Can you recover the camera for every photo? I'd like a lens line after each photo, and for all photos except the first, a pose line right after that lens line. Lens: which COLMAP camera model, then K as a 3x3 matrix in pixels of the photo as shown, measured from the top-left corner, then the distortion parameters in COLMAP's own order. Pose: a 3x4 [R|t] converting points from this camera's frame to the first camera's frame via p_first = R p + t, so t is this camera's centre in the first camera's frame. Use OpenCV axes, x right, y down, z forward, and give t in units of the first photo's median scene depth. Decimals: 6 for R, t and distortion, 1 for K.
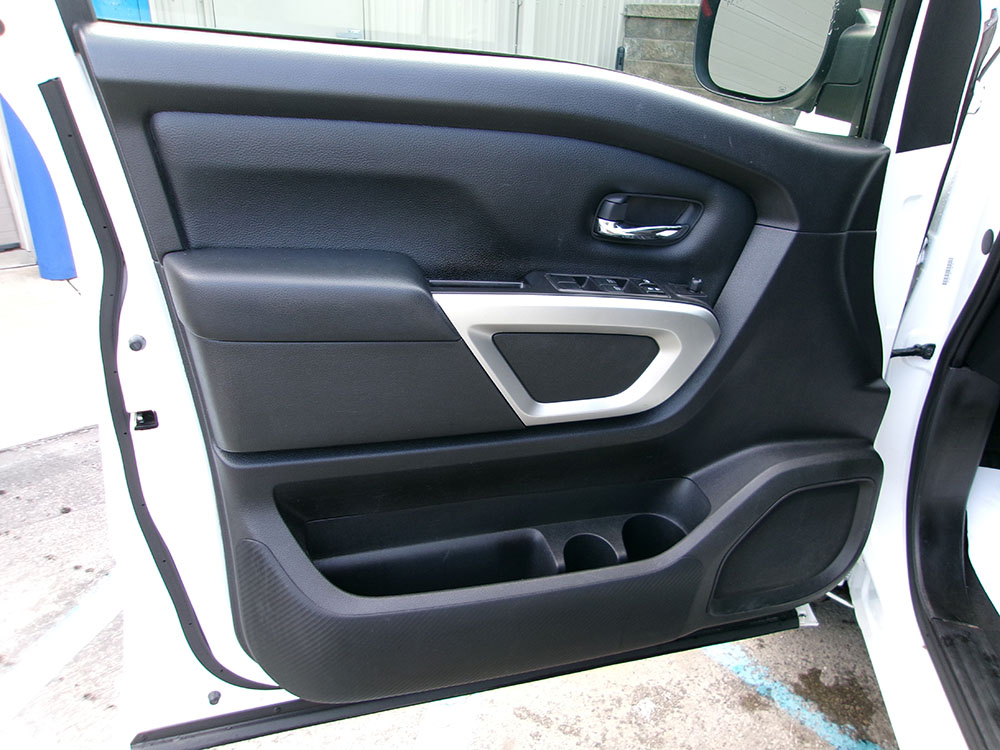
lens RADIAL K [[784.1, 0, 504.1], [0, 784.1, 376.2], [0, 0, 1]] dist [-0.037628, 0.068892]
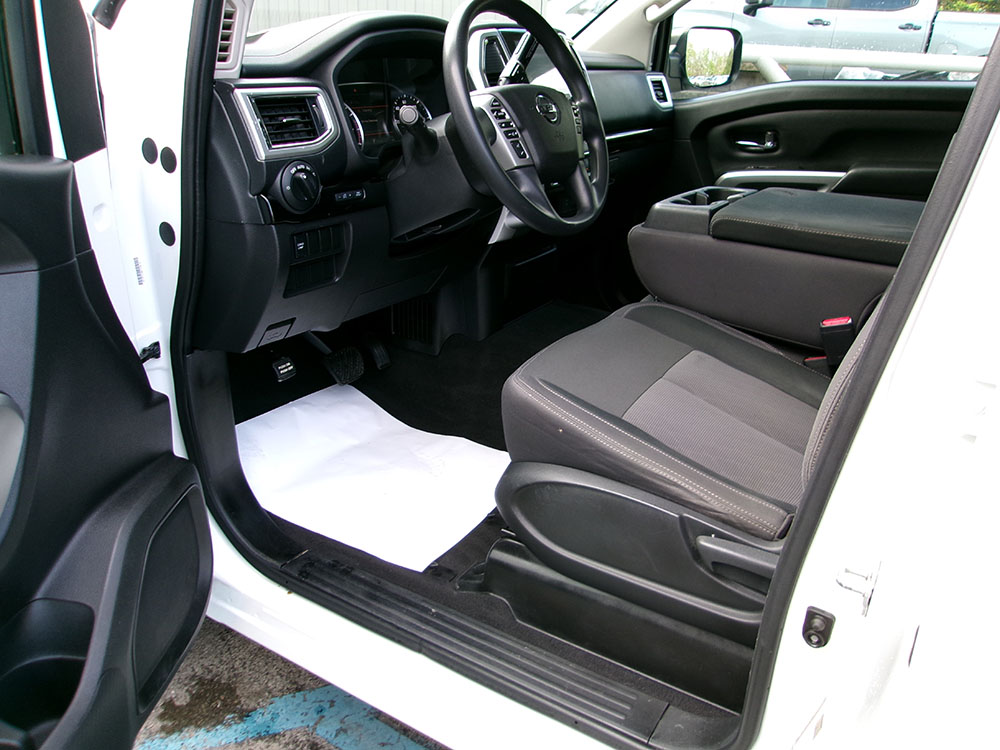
lens RADIAL K [[784.1, 0, 504.1], [0, 784.1, 376.2], [0, 0, 1]] dist [-0.037628, 0.068892]
pose [[0.353845, -0.386112, 0.851887, -0.174070], [0.386289, 0.889832, 0.242859, -0.075166], [-0.851807, 0.243140, 0.464013, 0.161305]]
